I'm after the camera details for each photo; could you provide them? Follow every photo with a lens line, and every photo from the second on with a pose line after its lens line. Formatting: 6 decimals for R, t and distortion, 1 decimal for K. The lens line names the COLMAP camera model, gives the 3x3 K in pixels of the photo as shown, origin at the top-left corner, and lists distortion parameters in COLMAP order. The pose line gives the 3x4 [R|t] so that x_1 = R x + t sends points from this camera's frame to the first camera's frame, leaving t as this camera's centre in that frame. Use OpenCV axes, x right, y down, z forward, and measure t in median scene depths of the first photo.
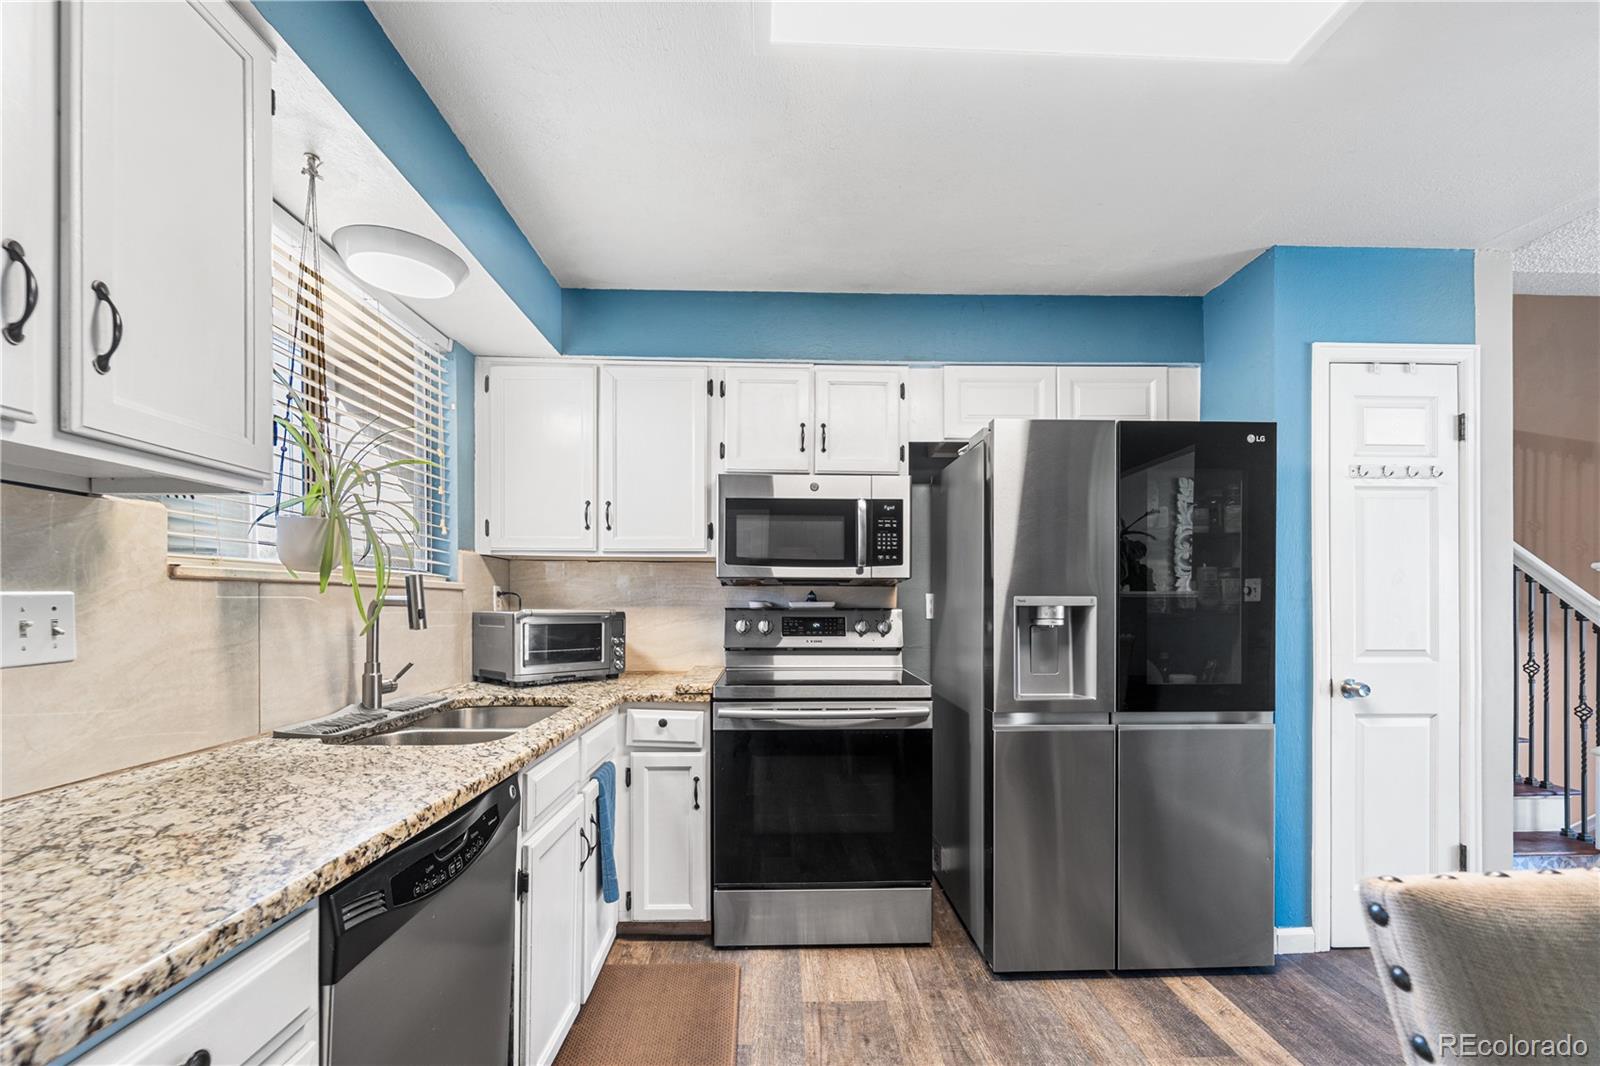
lens RADIAL K [[673.6, 0, 806.7], [0, 673.6, 605.0], [0, 0, 1]] dist [-0.000177, -0.000097]
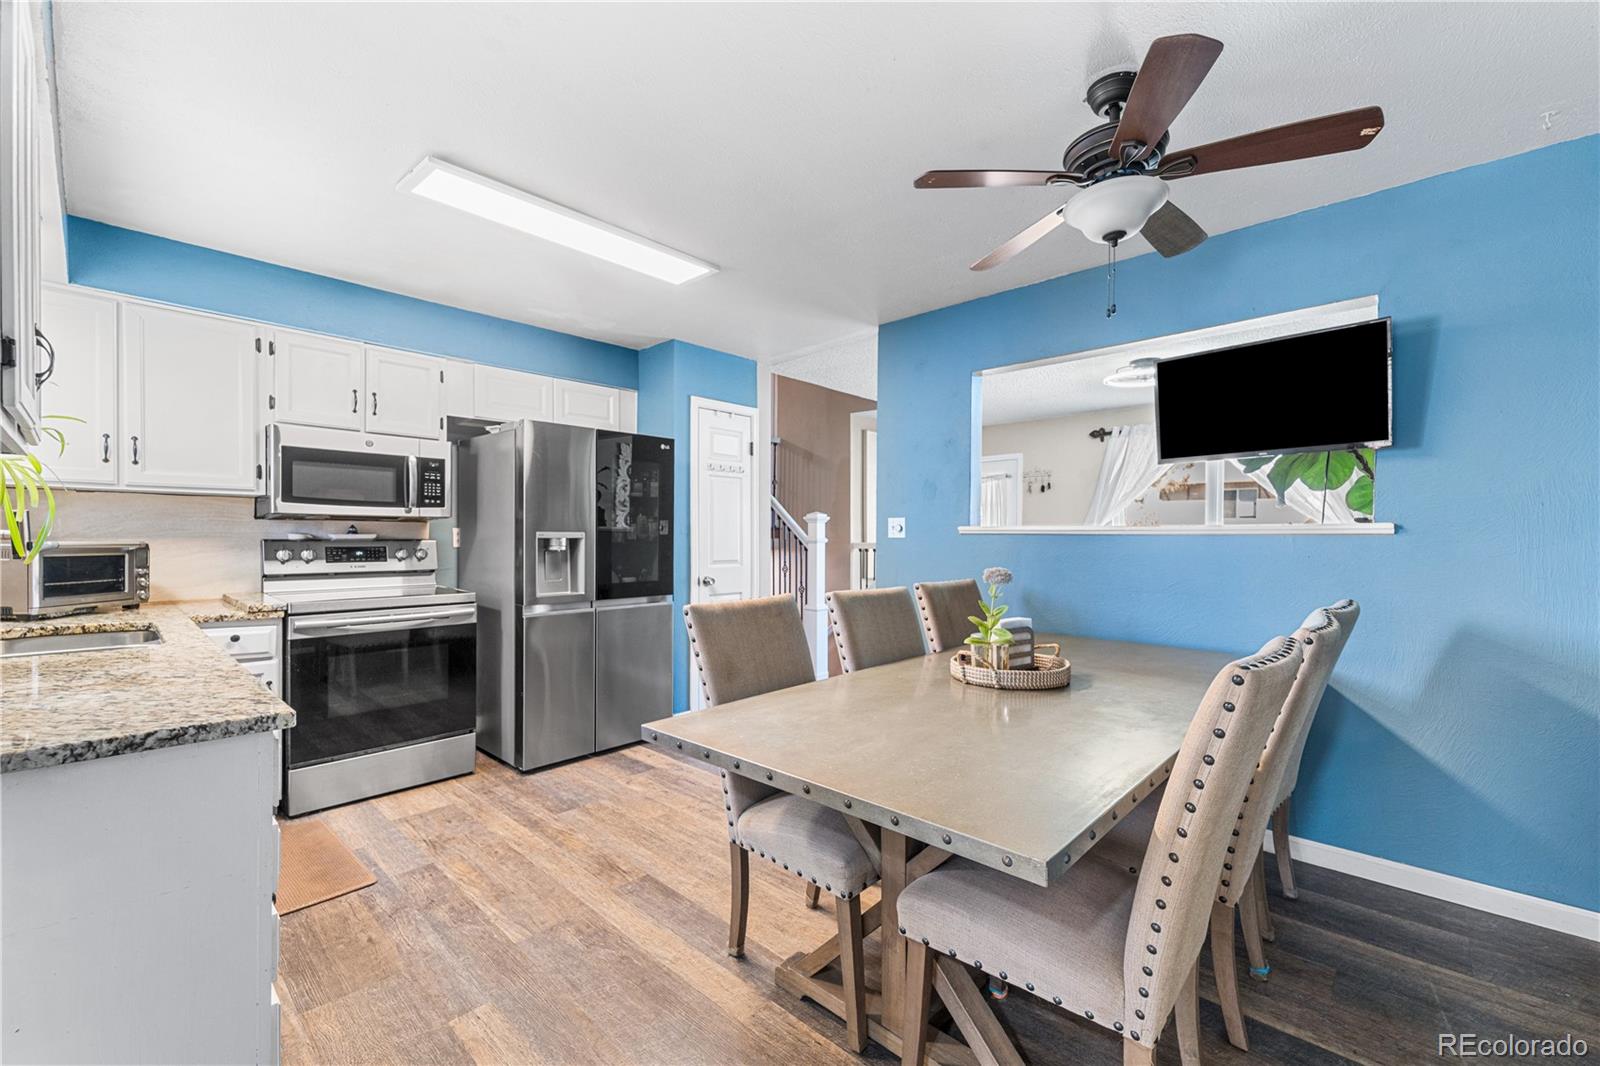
lens RADIAL K [[644.2, 0, 774.6], [0, 644.2, 537.1], [0, 0, 1]] dist [-0.000958, -0.000188]
pose [[0.729354, 0.000281, 0.684137, -0.291031], [-0.002274, 0.999995, 0.002015, -0.004590], [-0.684133, -0.003025, 0.729351, -0.446646]]
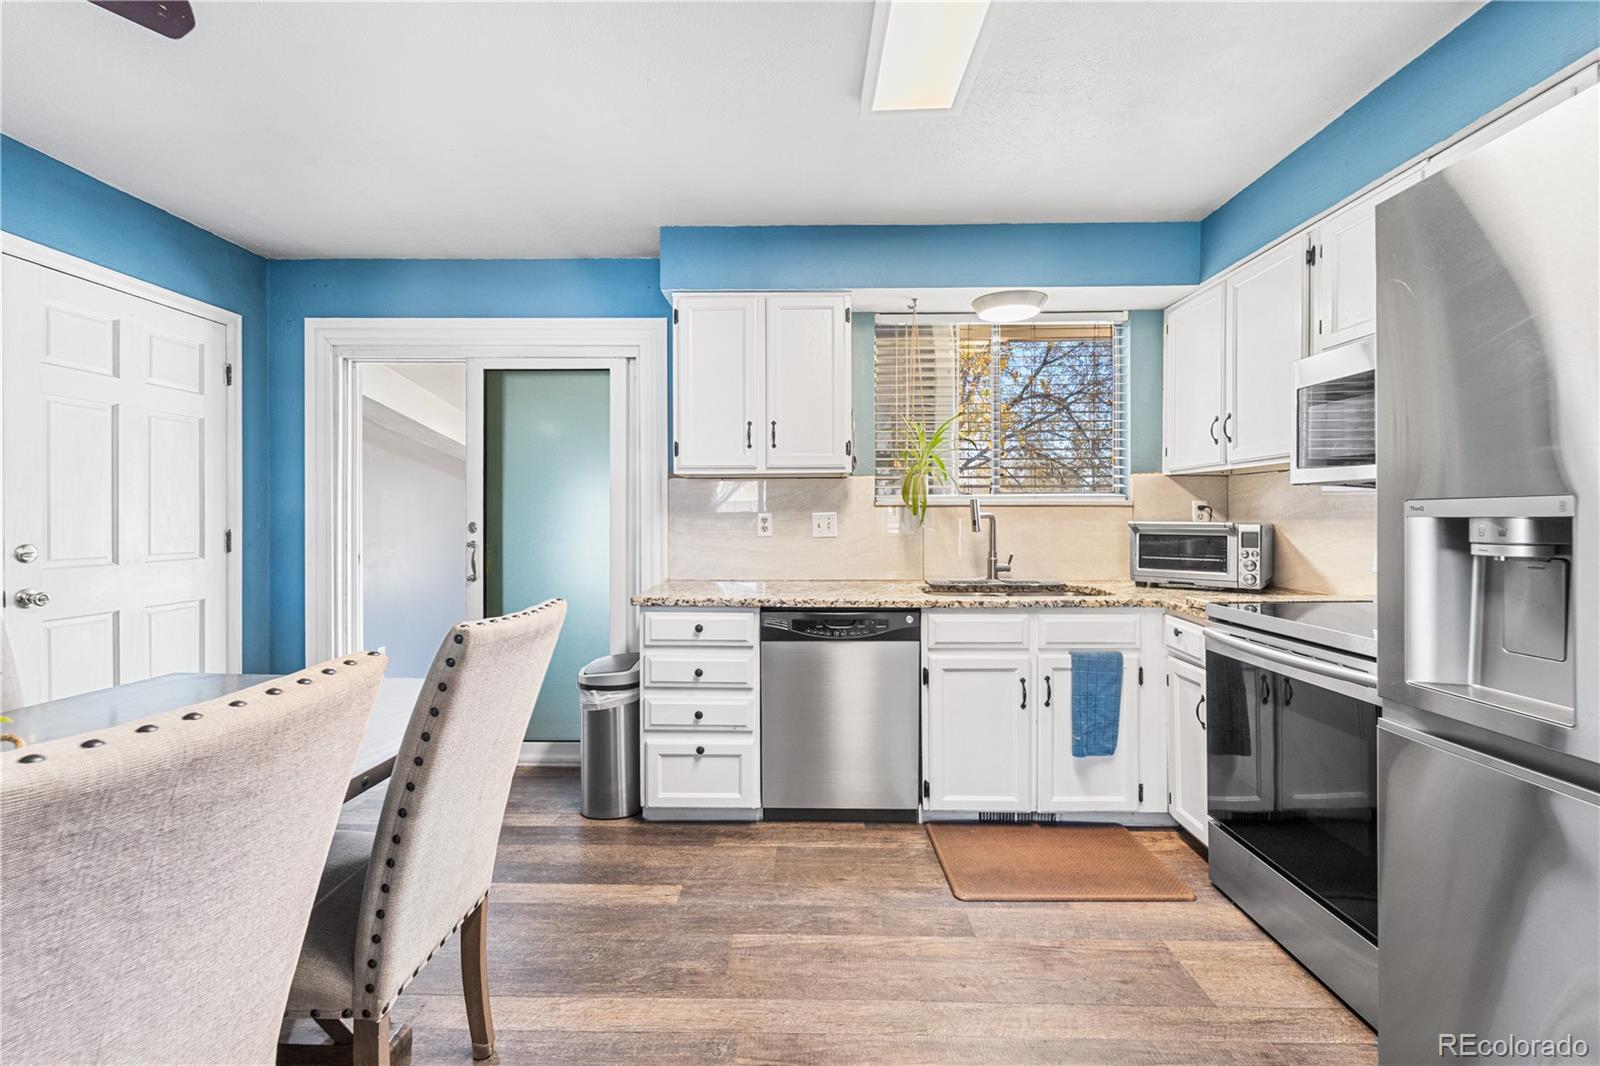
lens RADIAL K [[653.0, 0, 797.9], [0, 653.0, 515.0], [0, 0, 1]] dist [-0.000286, -0.000108]
pose [[-0.038548, -0.004821, -0.999245, 0.791351], [-0.002073, 0.999987, -0.004745, 0.002566], [0.999255, 0.001889, -0.038558, 0.453912]]
